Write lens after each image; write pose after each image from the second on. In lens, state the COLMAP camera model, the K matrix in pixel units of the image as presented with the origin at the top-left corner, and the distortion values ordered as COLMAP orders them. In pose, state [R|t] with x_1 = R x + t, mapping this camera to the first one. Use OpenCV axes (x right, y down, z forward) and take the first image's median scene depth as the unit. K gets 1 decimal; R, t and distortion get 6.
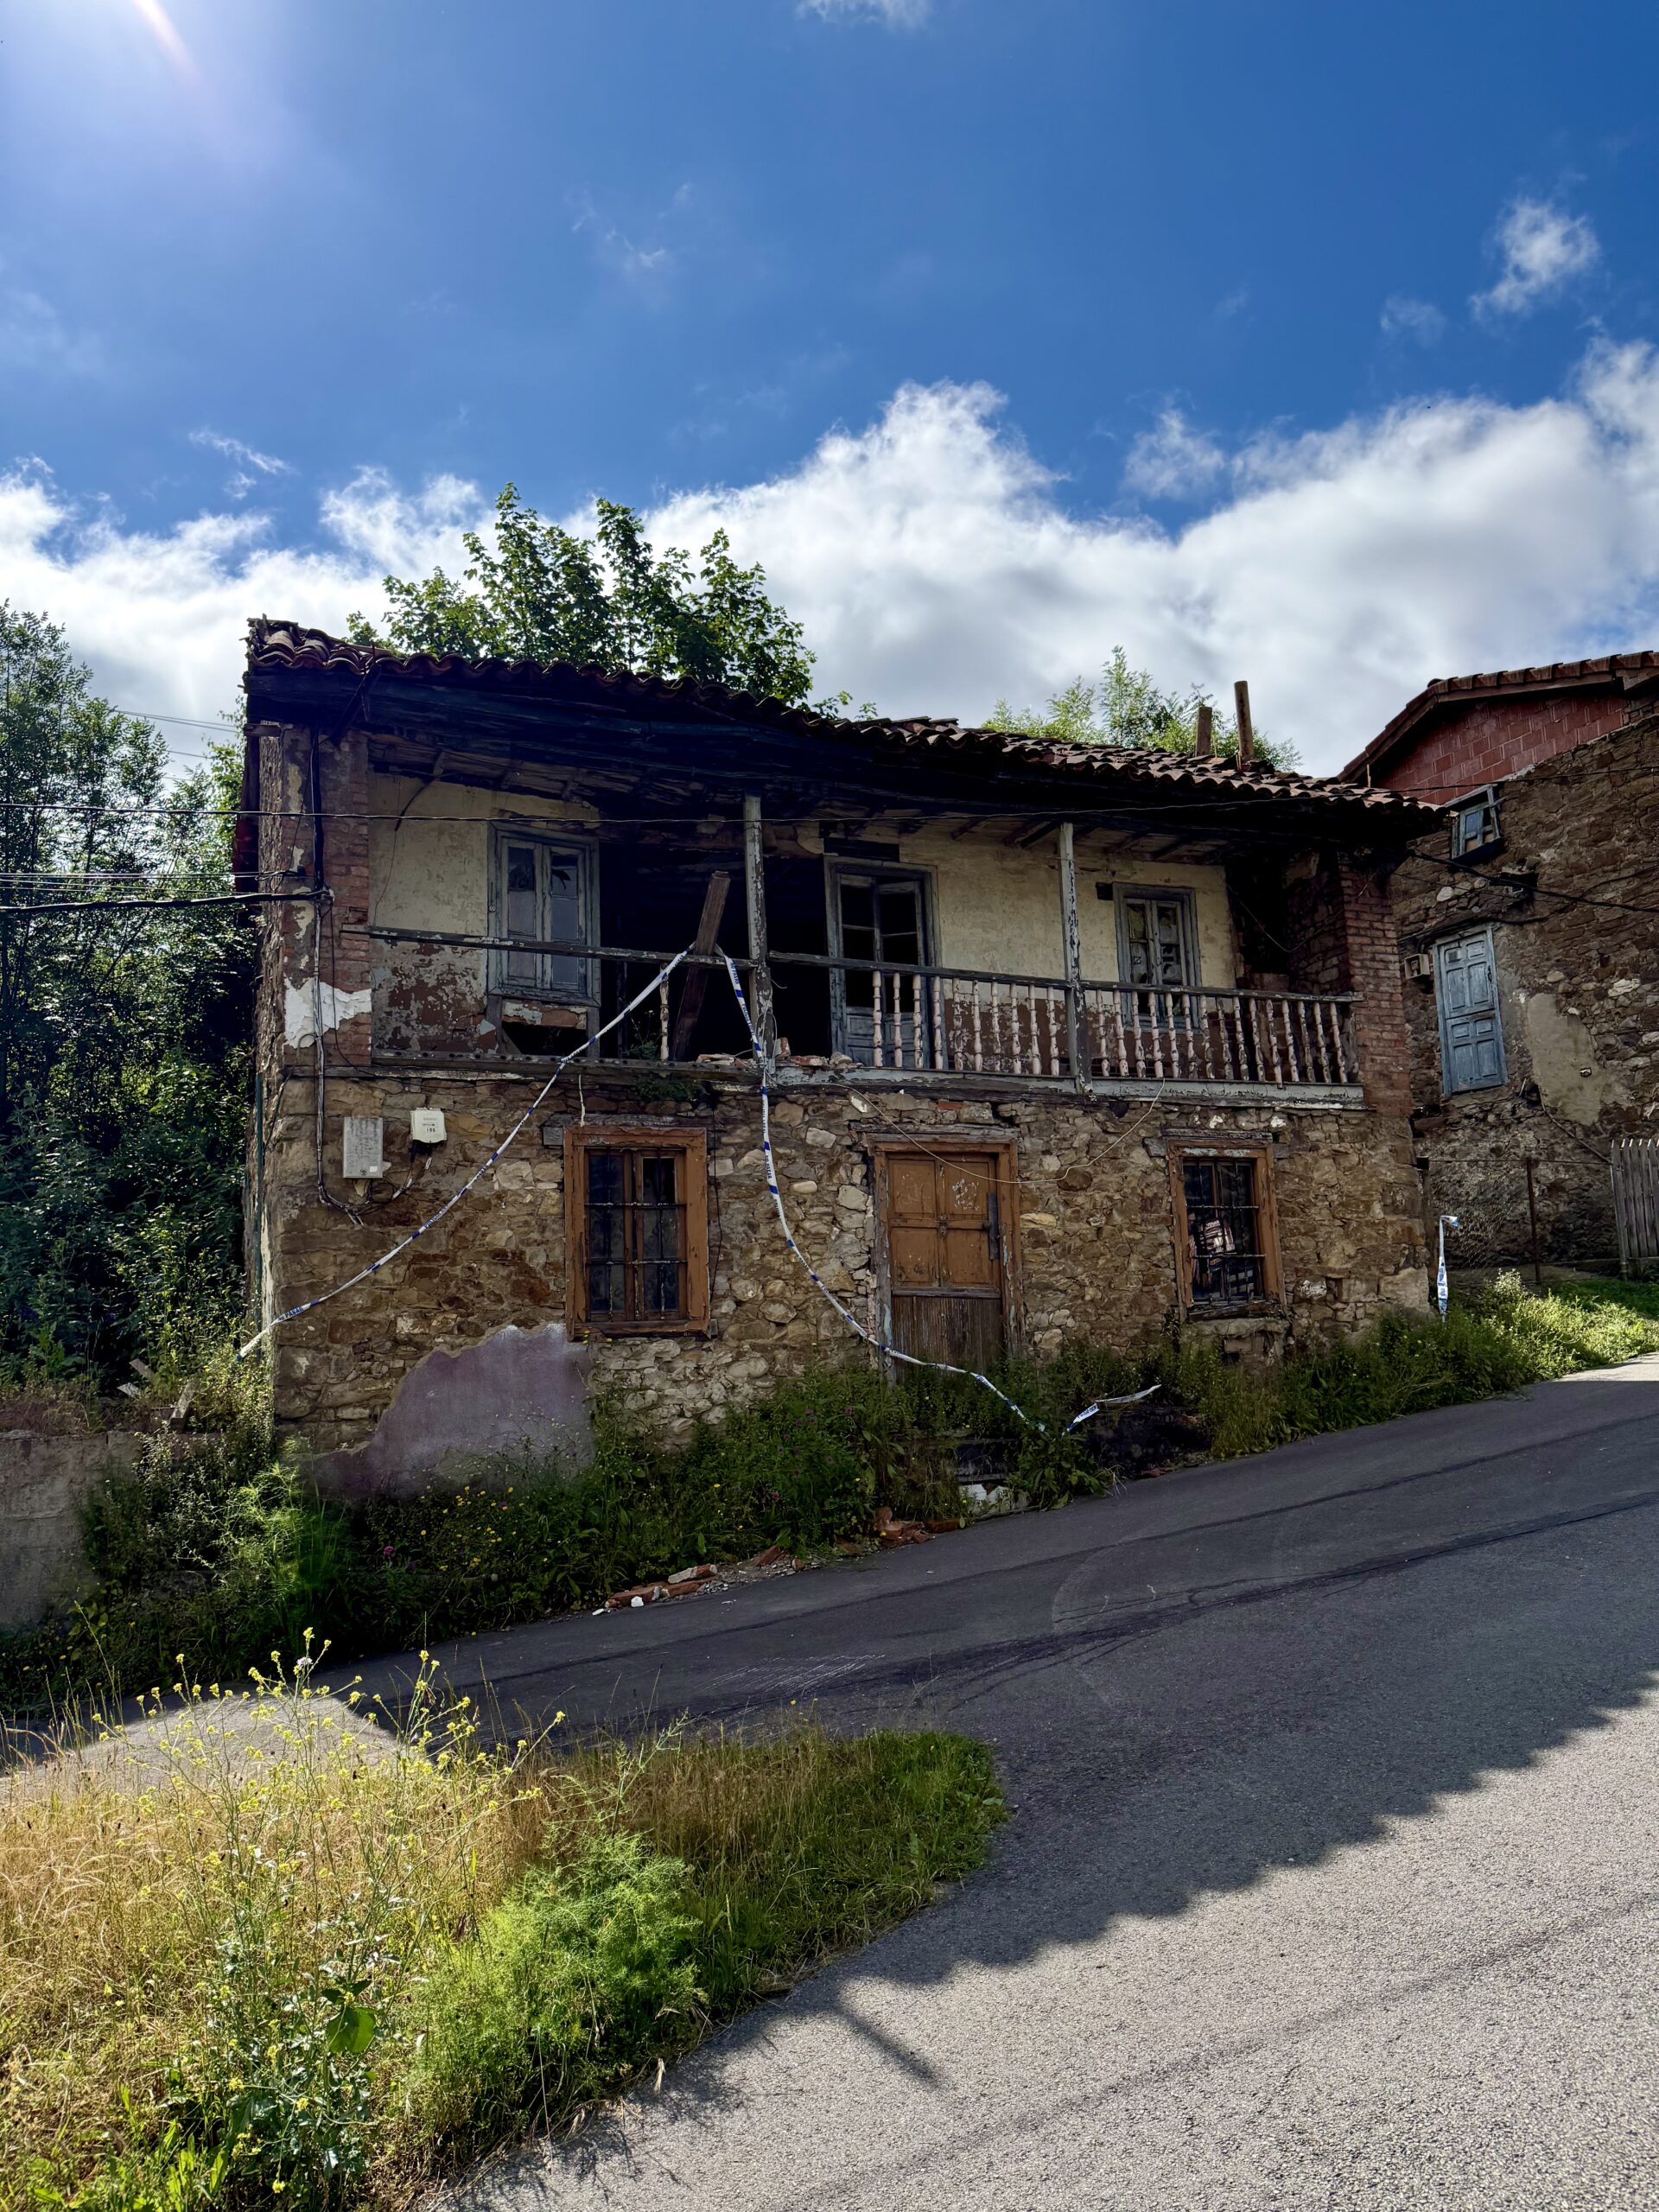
lens RADIAL K [[1527.7, 0, 841.1], [0, 1527.7, 1100.4], [0, 0, 1]] dist [0.181901, -0.361776]
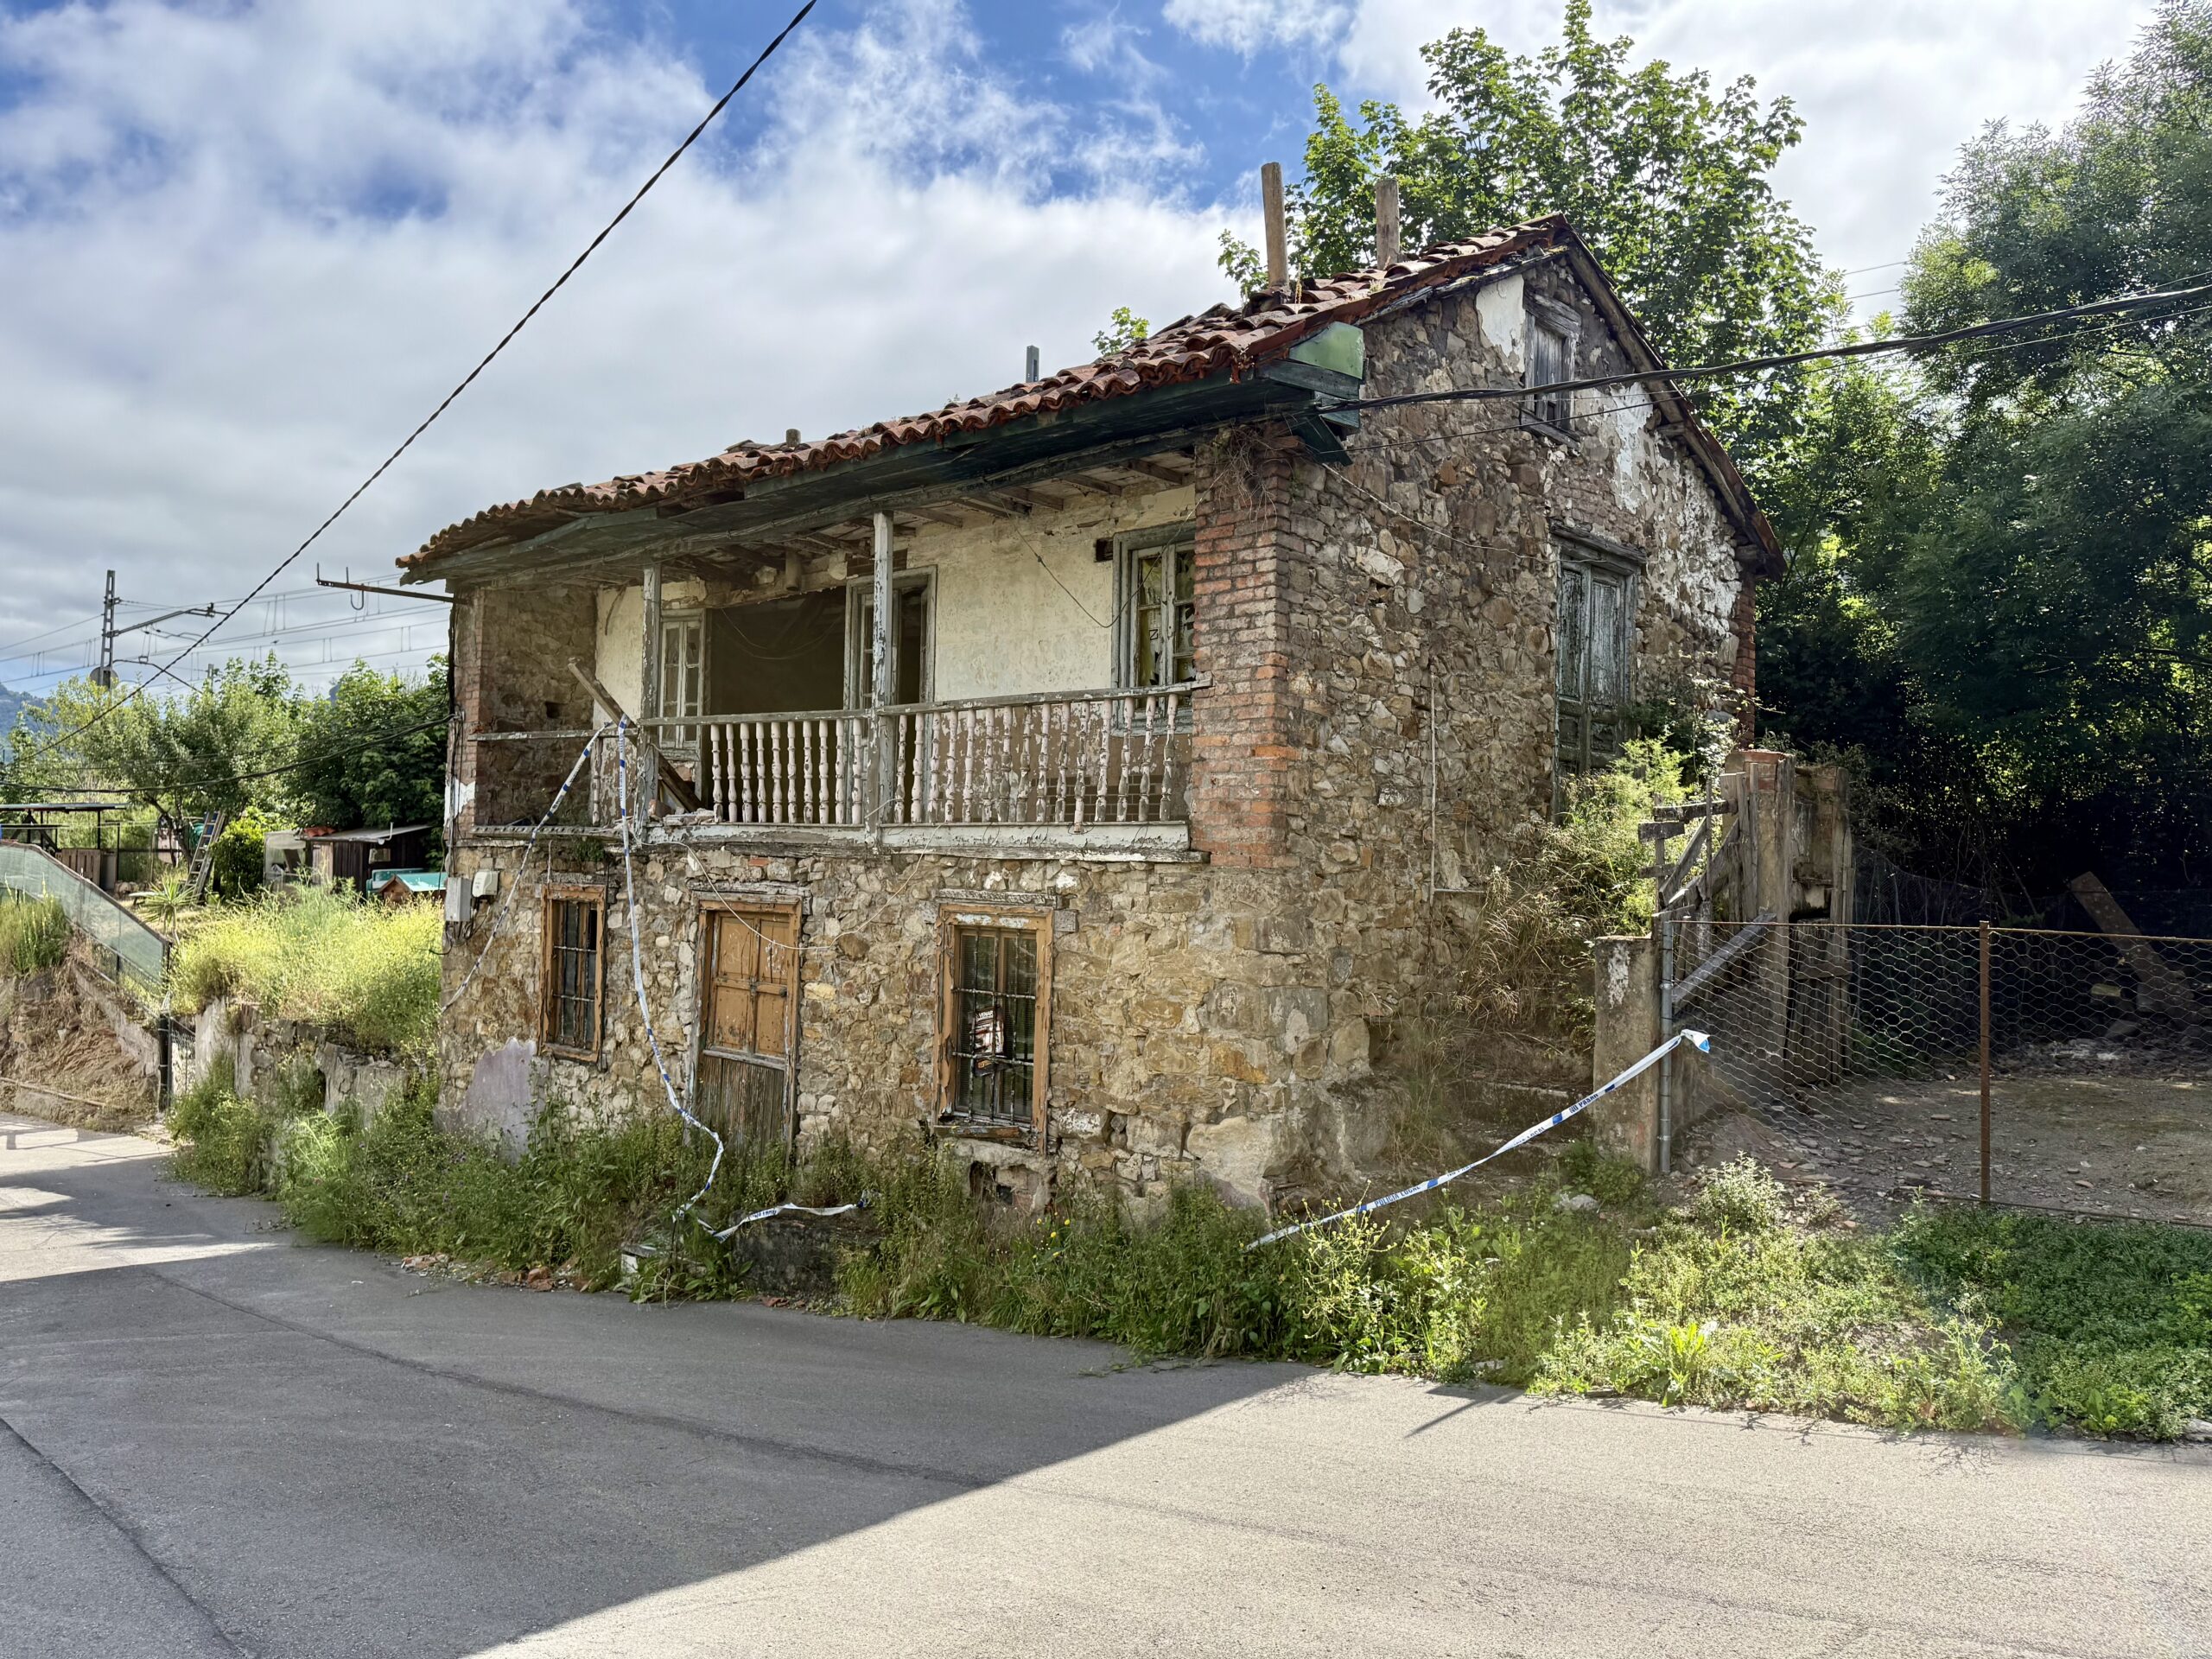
lens RADIAL K [[1527.7, 0, 1106.0], [0, 1527.7, 829.5], [0, 0, 1]] dist [0.181901, -0.361776]
pose [[0.411053, 0.022372, -0.911337, 1.064371], [0.093922, 0.993339, 0.066748, -0.062187], [0.906760, -0.113032, 0.406214, 0.844499]]
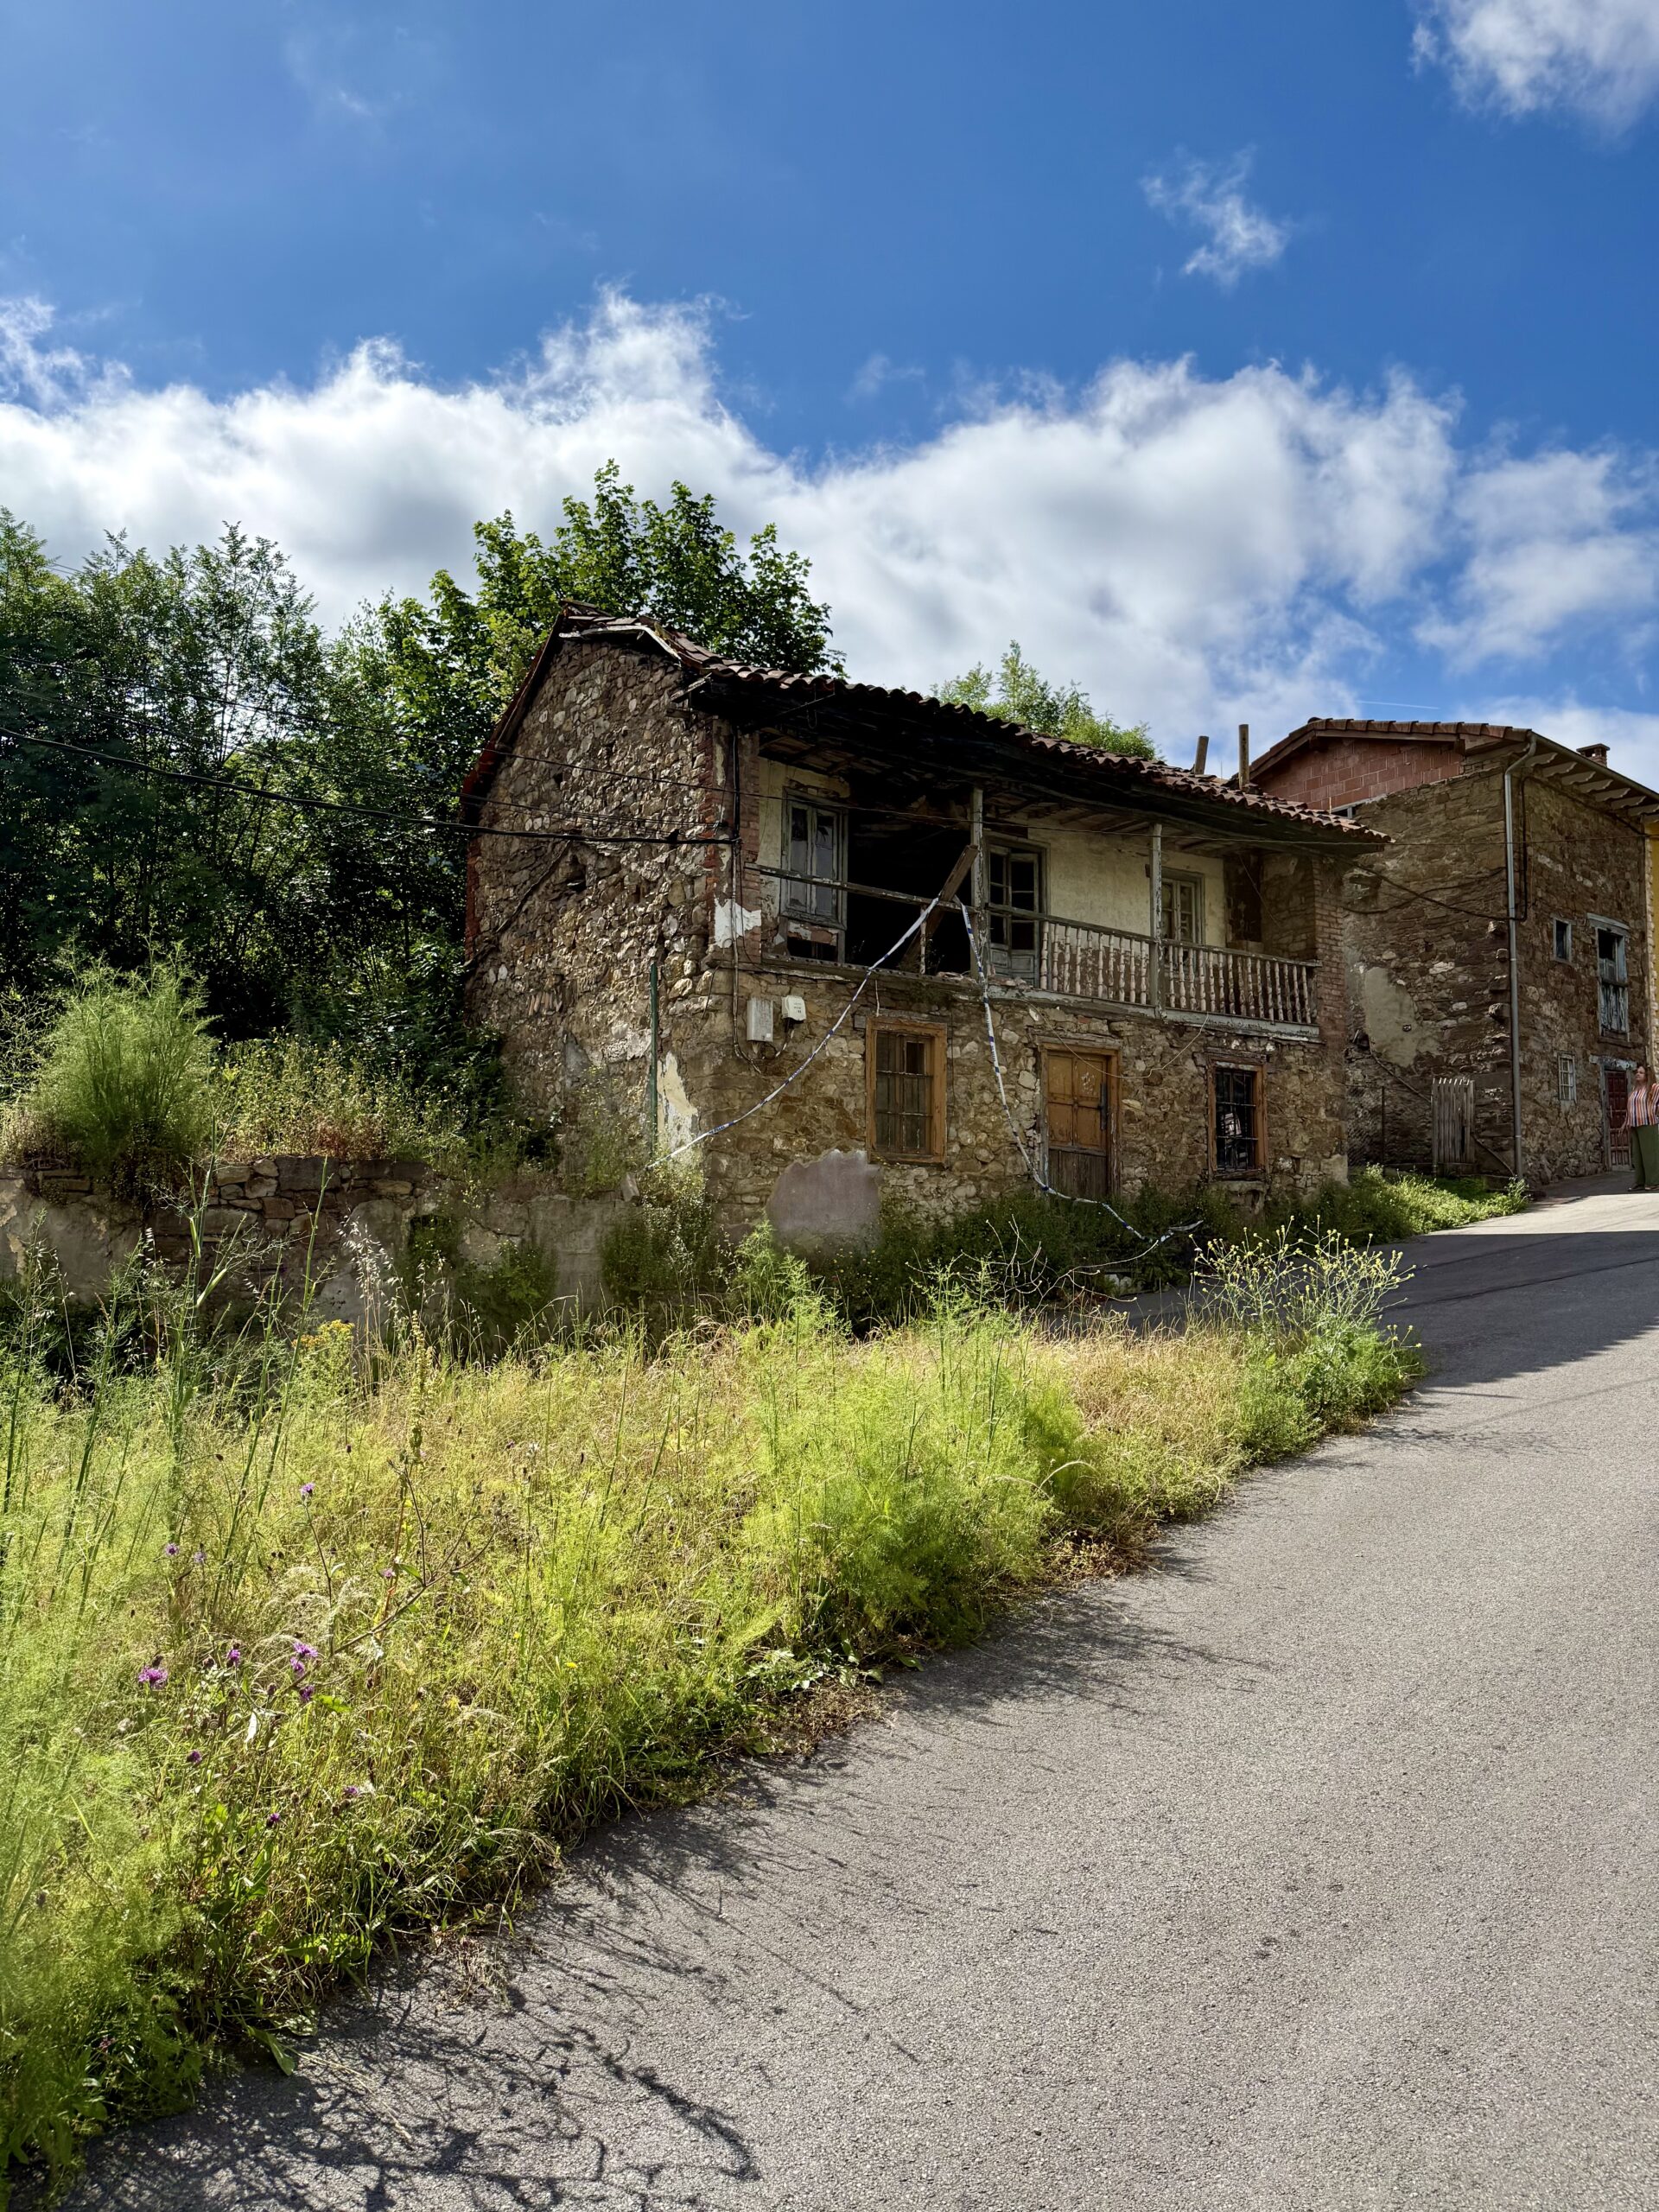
lens RADIAL K [[1530.0, 0, 833.7], [0, 1530.0, 1113.5], [0, 0, 1]] dist [0.153393, -0.230016]
pose [[0.976155, 0.060003, 0.208617, -0.468256], [-0.072863, 0.995851, 0.054508, 0.030022], [-0.204481, -0.068409, 0.976477, -0.368748]]
